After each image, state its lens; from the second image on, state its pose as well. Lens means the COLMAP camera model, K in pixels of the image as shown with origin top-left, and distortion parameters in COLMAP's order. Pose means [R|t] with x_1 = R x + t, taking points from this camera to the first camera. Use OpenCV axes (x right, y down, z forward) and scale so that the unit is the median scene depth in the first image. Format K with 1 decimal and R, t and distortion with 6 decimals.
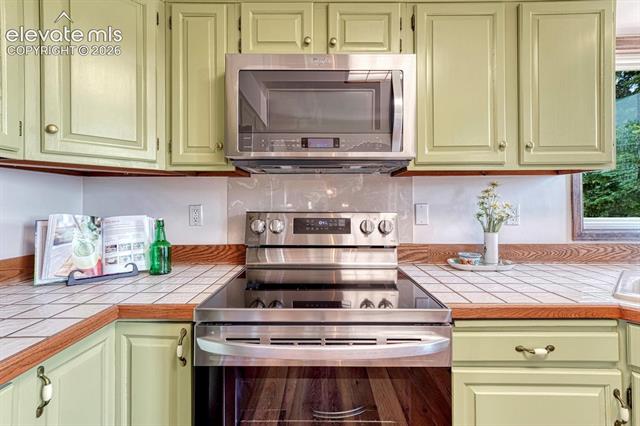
lens RADIAL K [[279.2, 0, 317.5], [0, 279.2, 202.3], [0, 0, 1]] dist [-0.001737, -0.000010]
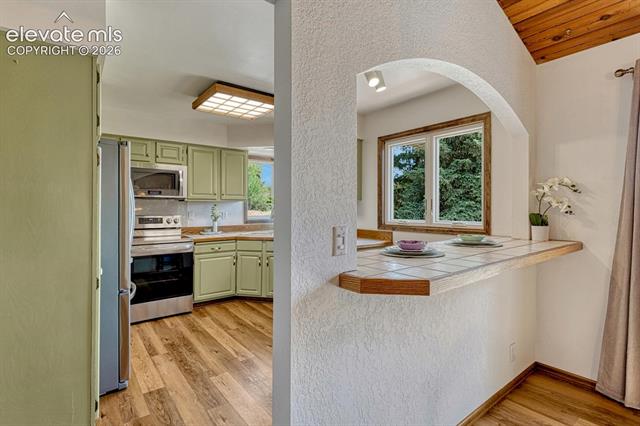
lens RADIAL K [[317.7, 0, 316.4], [0, 317.7, 201.5], [0, 0, 1]] dist [-0.001799, -0.000485]
pose [[0.793646, 0.013004, 0.608240, -0.628652], [-0.004974, 0.999877, -0.014888, -0.064122], [-0.608359, 0.008790, 0.793613, -2.572399]]
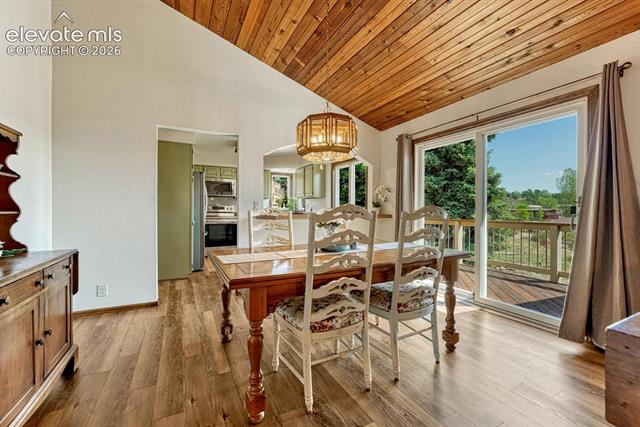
lens RADIAL K [[273.7, 0, 320.5], [0, 273.7, 211.0], [0, 0, 1]] dist [-0.003519, 0.001516]
pose [[0.887196, 0.006706, 0.461343, -0.701507], [-0.012792, 0.999868, 0.010066, 0.068933], [-0.461214, -0.014832, 0.887165, -4.739348]]
